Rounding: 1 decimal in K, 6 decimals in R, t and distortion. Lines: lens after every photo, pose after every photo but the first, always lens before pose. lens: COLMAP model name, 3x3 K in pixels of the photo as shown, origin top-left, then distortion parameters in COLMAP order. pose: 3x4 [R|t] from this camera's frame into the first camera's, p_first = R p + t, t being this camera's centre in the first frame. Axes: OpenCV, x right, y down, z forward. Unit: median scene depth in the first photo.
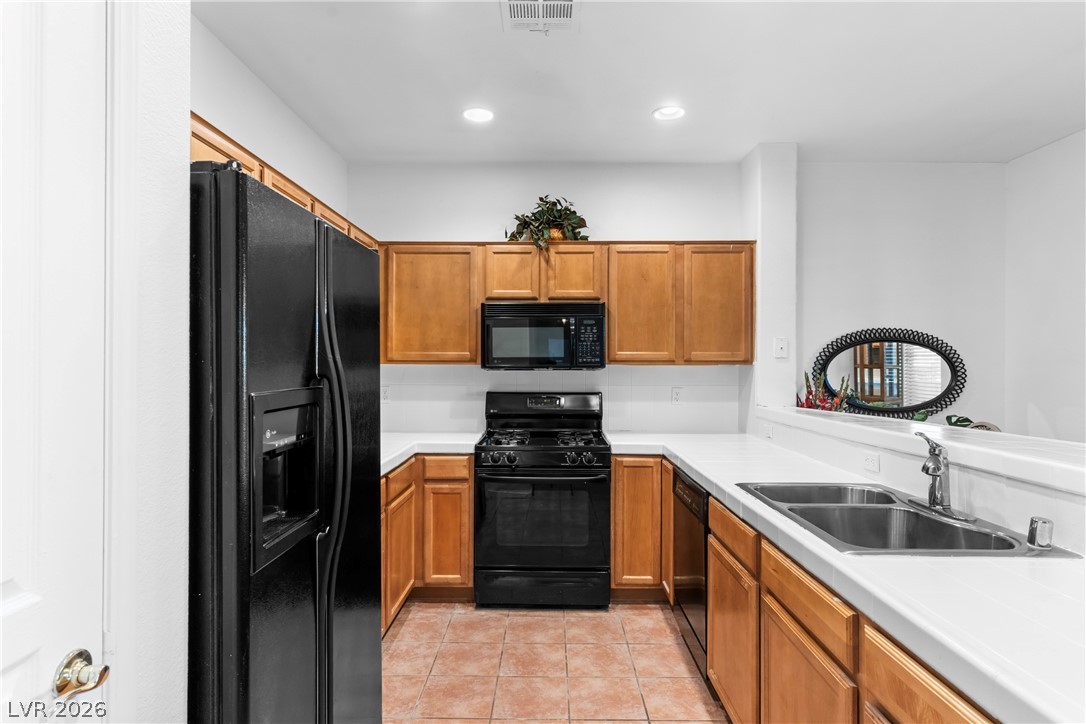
lens RADIAL K [[578.9, 0, 542.5], [0, 578.9, 357.8], [0, 0, 1]] dist [0.010807, -0.000618]
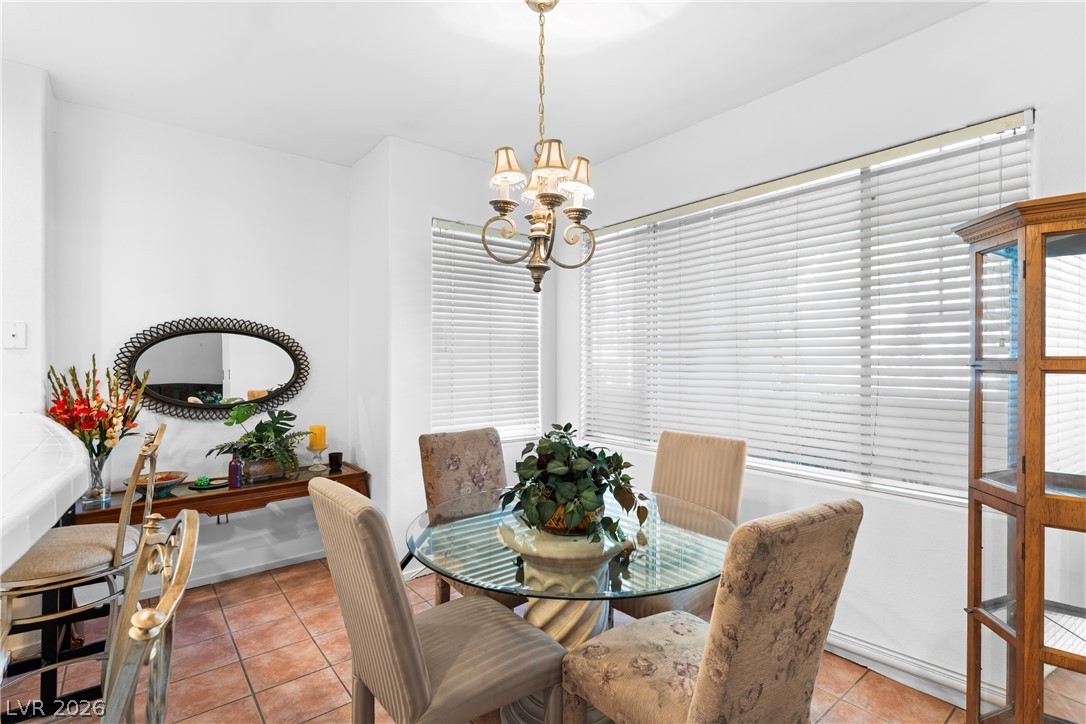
lens RADIAL K [[513.1, 0, 552.5], [0, 513.1, 356.4], [0, 0, 1]] dist [-0.000070, 0.003557]
pose [[0.766657, 0.000428, 0.642057, 0.515888], [-0.003859, 0.999985, 0.003941, 0.005432], [-0.642046, -0.005499, 0.766647, 0.046030]]
